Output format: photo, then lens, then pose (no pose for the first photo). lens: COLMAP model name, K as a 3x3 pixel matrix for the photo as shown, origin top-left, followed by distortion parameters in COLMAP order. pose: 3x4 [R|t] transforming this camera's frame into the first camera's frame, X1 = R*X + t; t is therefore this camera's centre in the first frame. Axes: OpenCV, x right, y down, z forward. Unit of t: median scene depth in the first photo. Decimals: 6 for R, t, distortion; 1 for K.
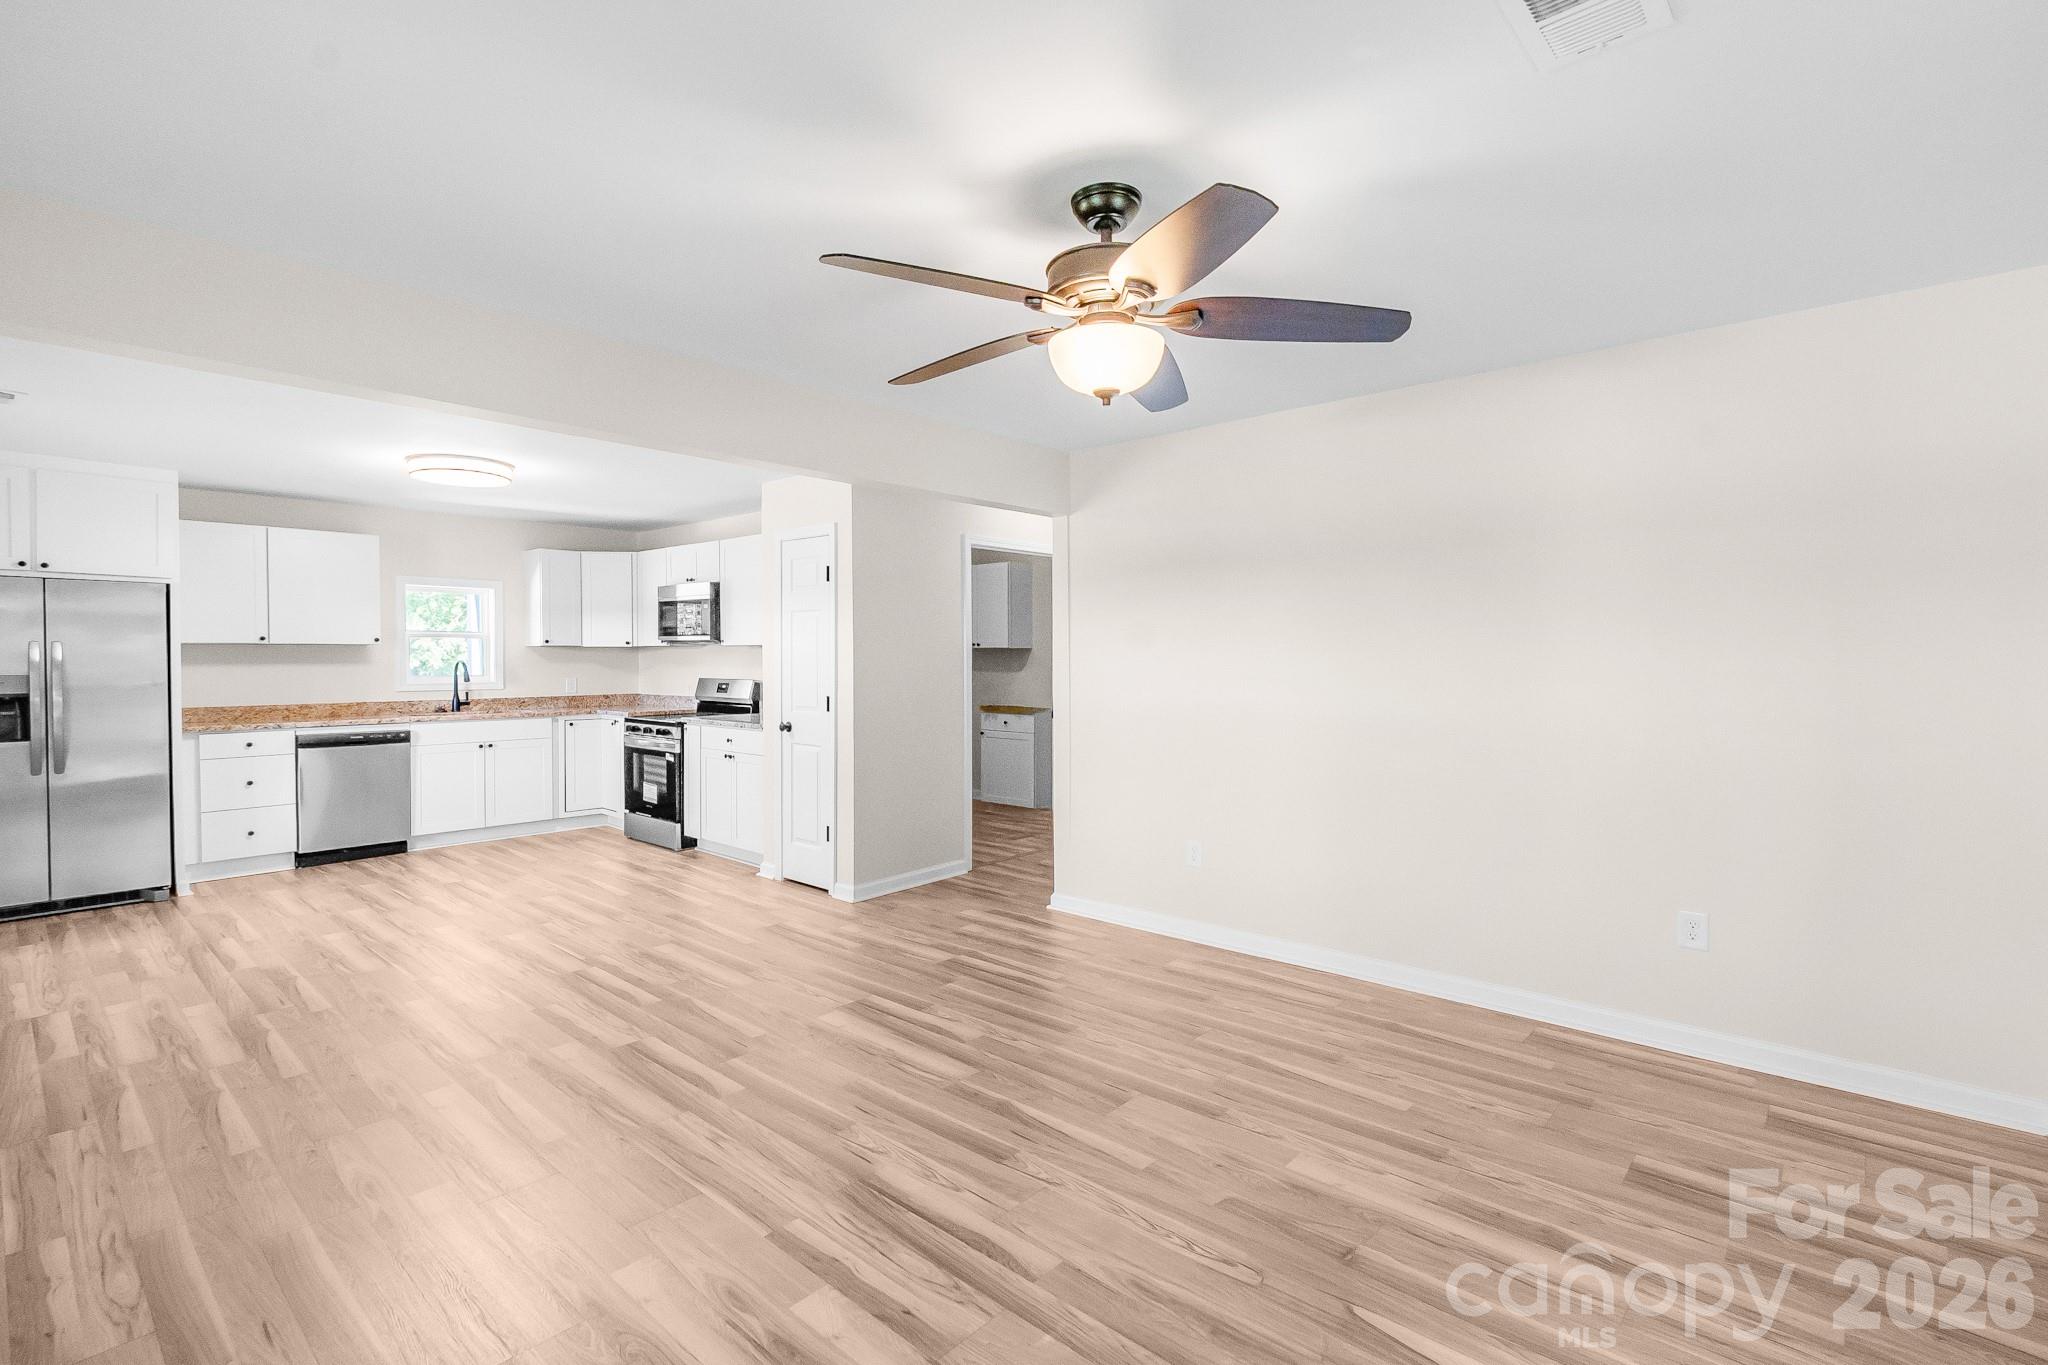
lens RADIAL K [[913.4, 0, 1061.5], [0, 913.4, 670.3], [0, 0, 1]] dist [0.000953, -0.003358]
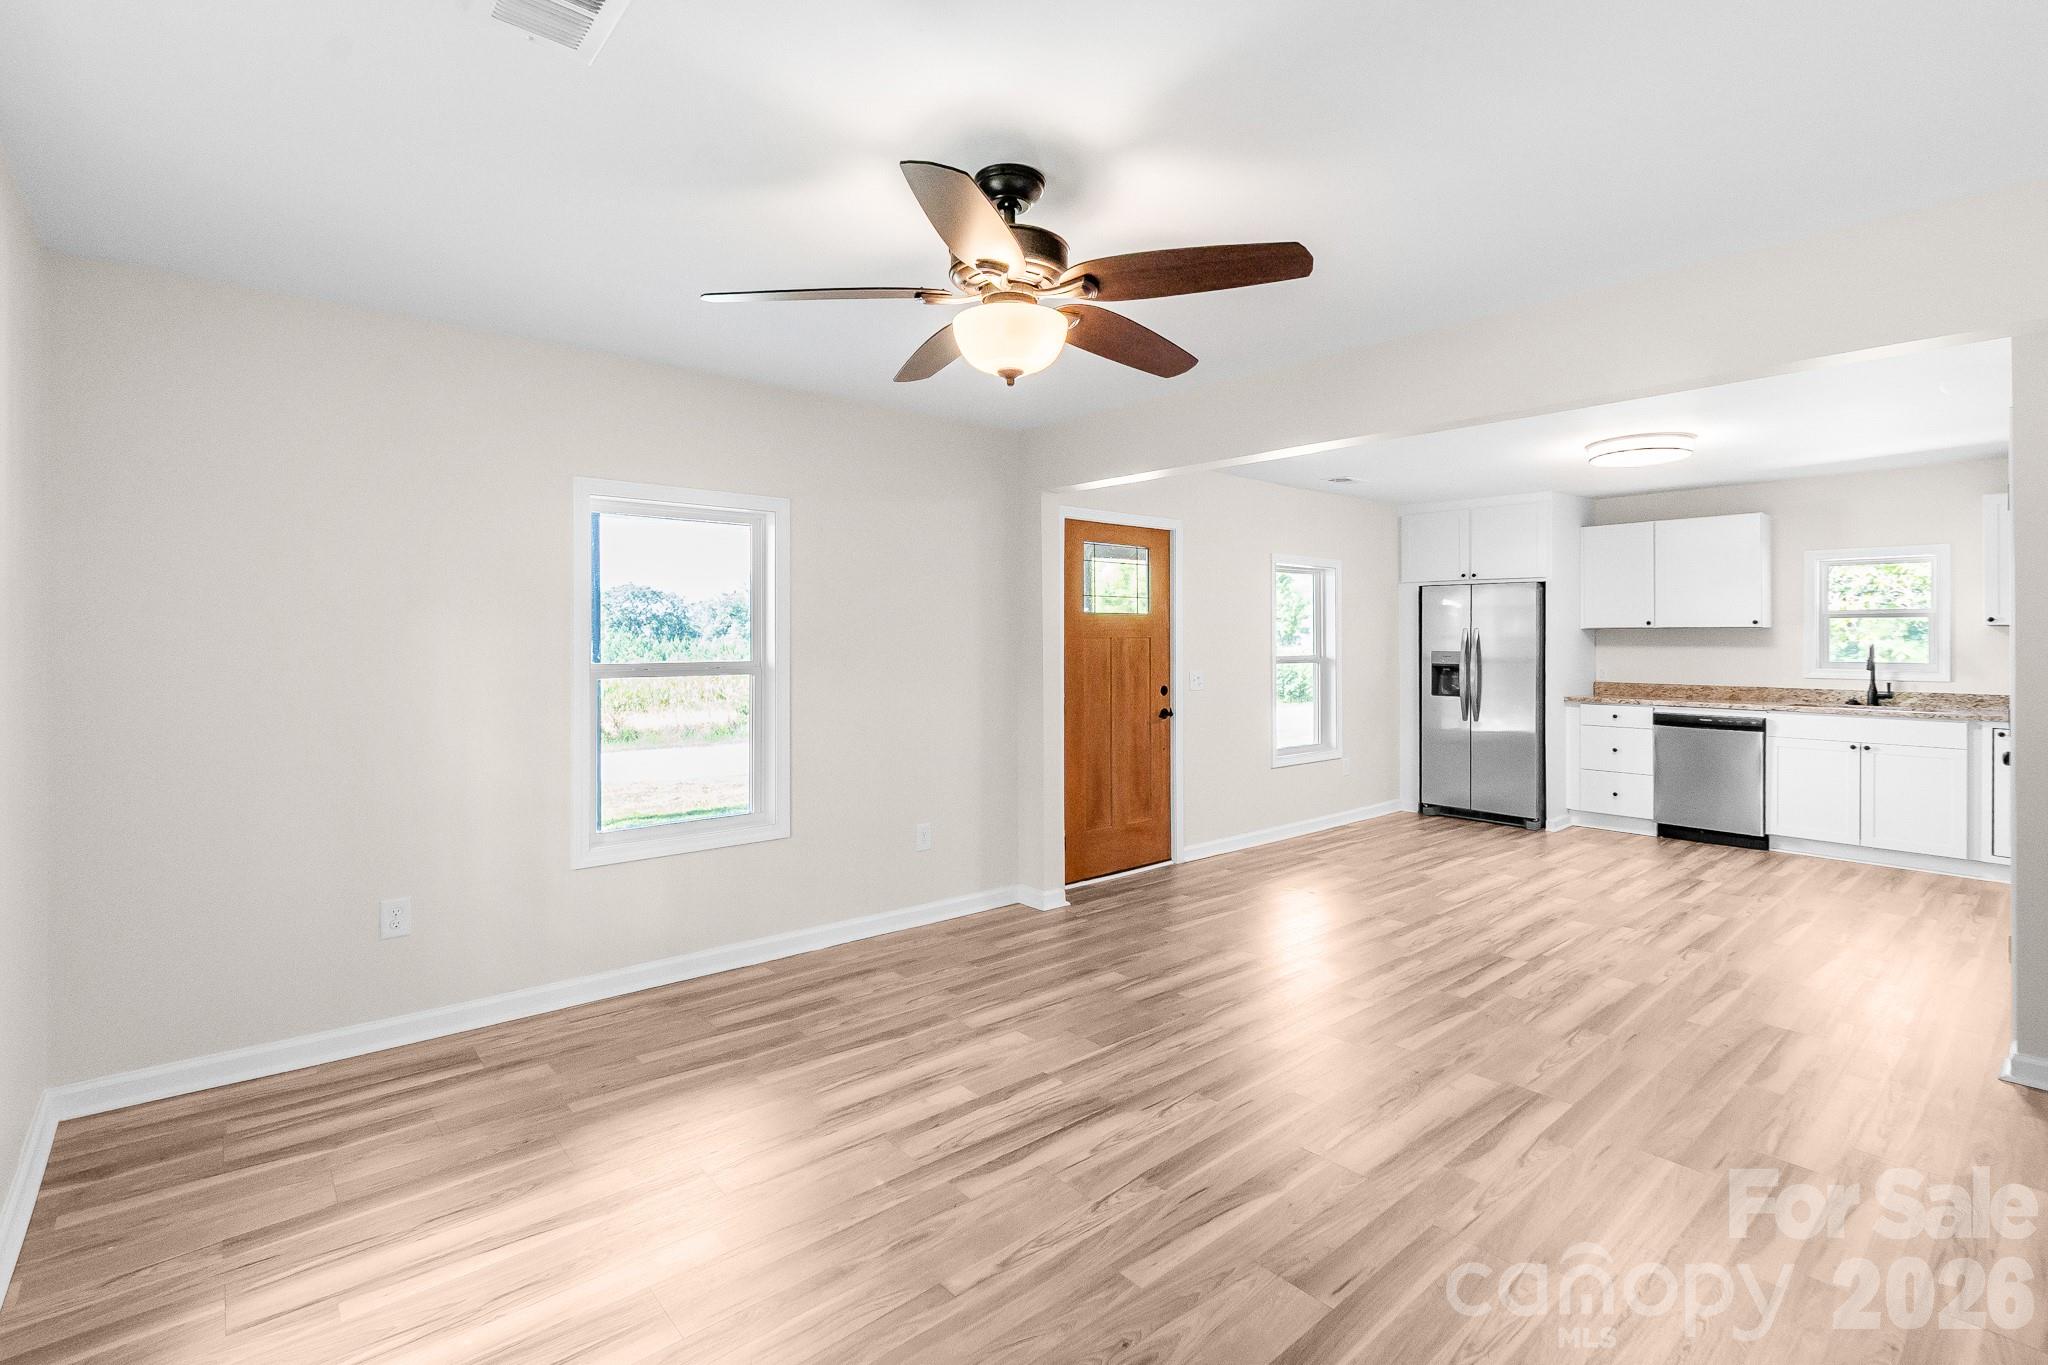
lens RADIAL K [[957.5, 0, 1021.2], [0, 957.5, 636.4], [0, 0, 1]] dist [0.016224, -0.011367]
pose [[-0.158632, -0.001930, -0.987336, 0.392193], [-0.016474, 0.999864, 0.000692, -0.006761], [0.987200, 0.016375, -0.158642, 0.432744]]
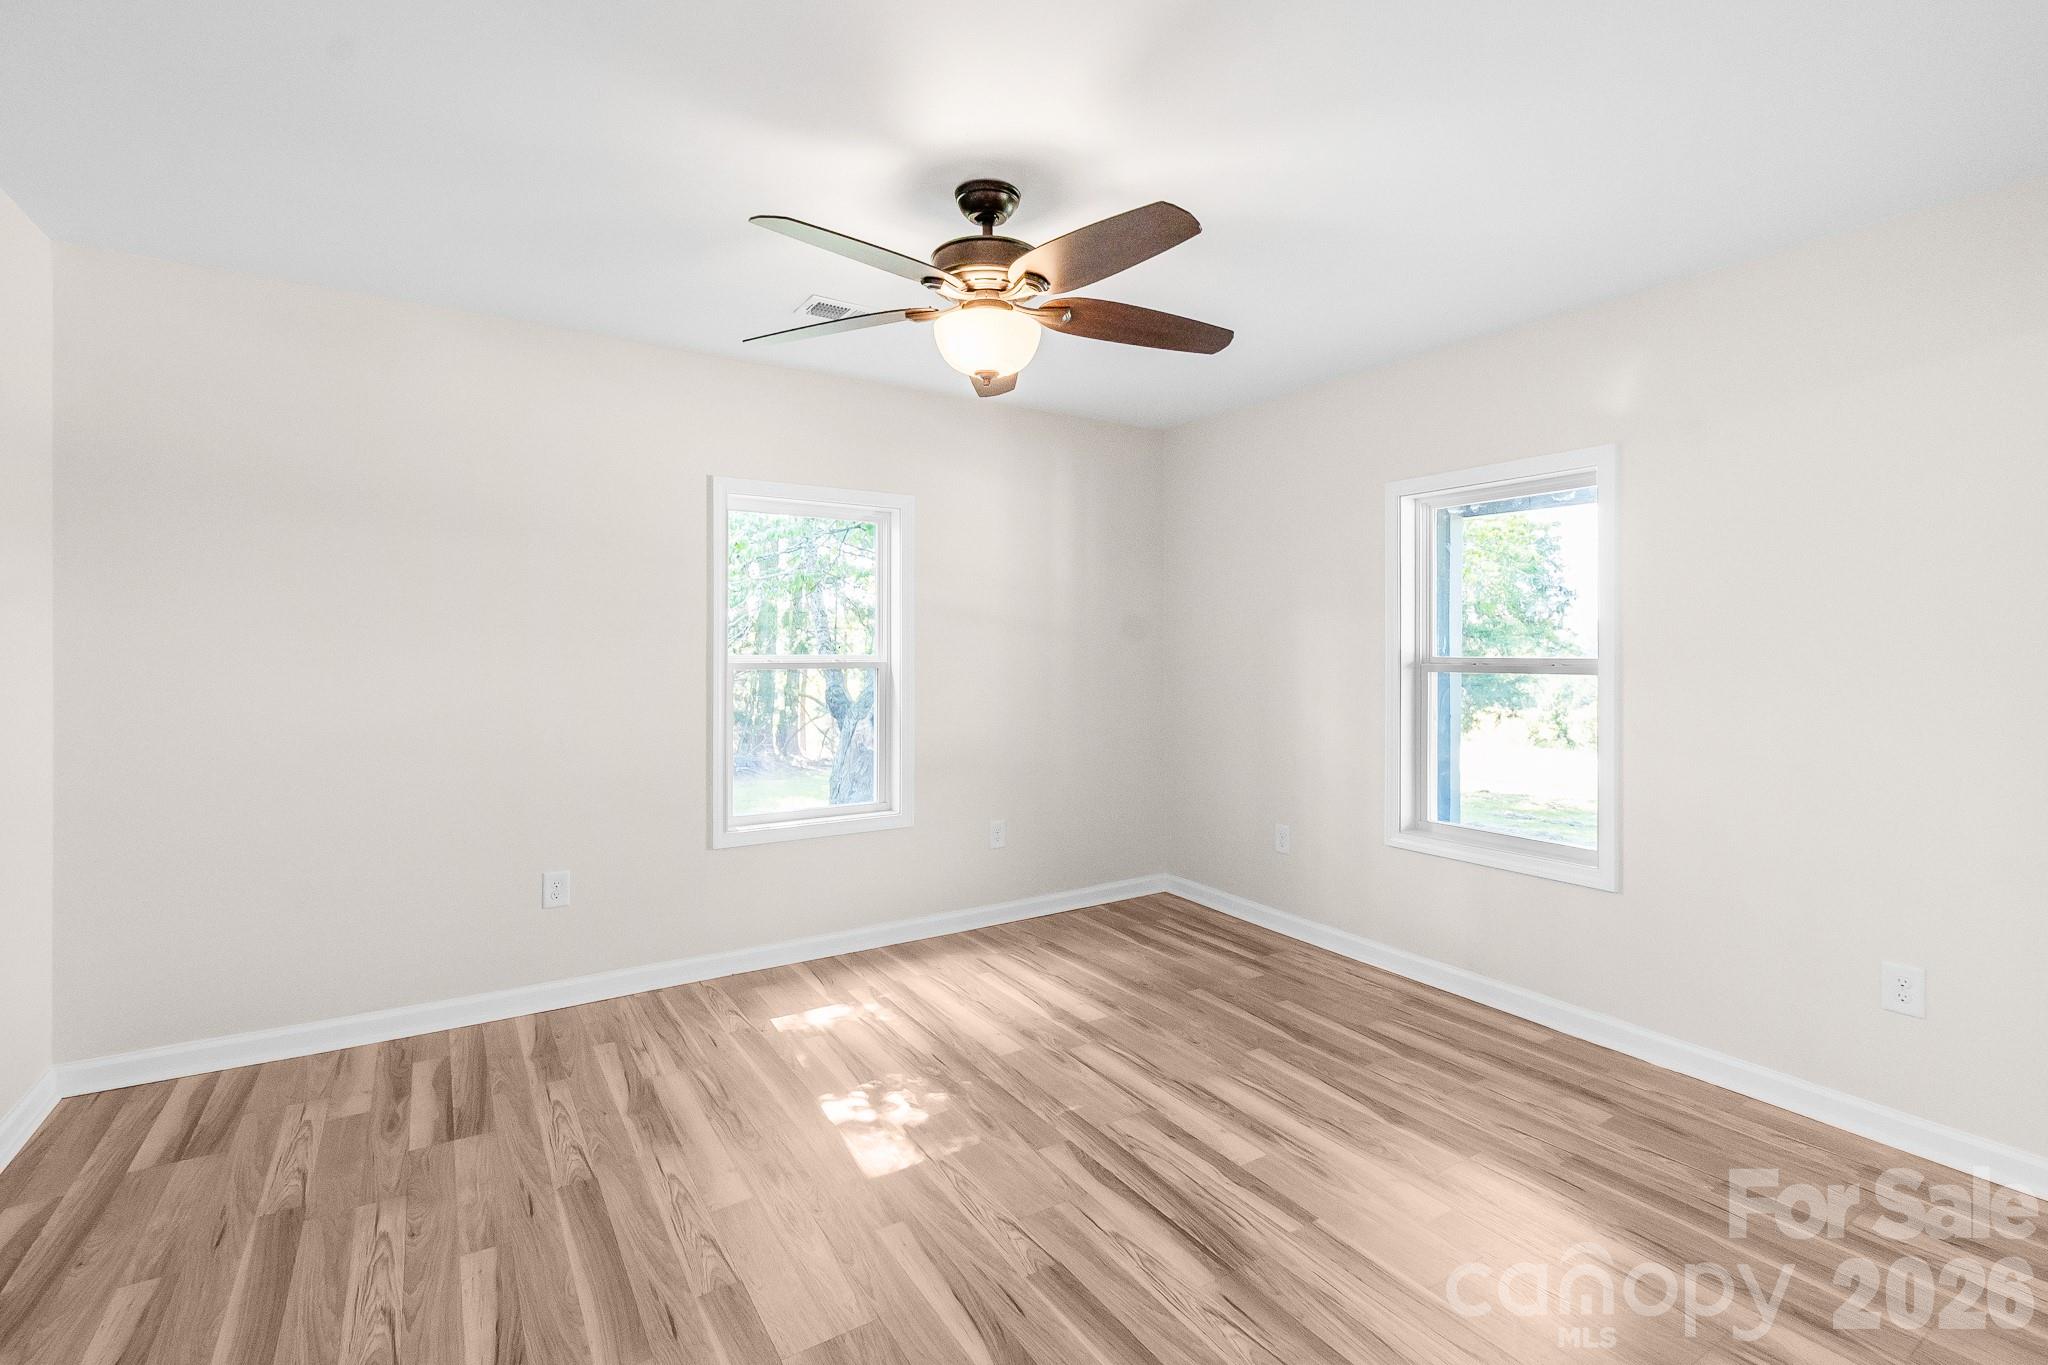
lens RADIAL K [[920.0, 0, 1033.3], [0, 920.0, 680.9], [0, 0, 1]] dist [0.000587, 0.000005]
pose [[-0.955175, -0.011979, 0.295801, -0.116723], [0.003650, 0.998628, 0.052229, -0.003143], [-0.296021, 0.050967, -0.953821, 0.734176]]
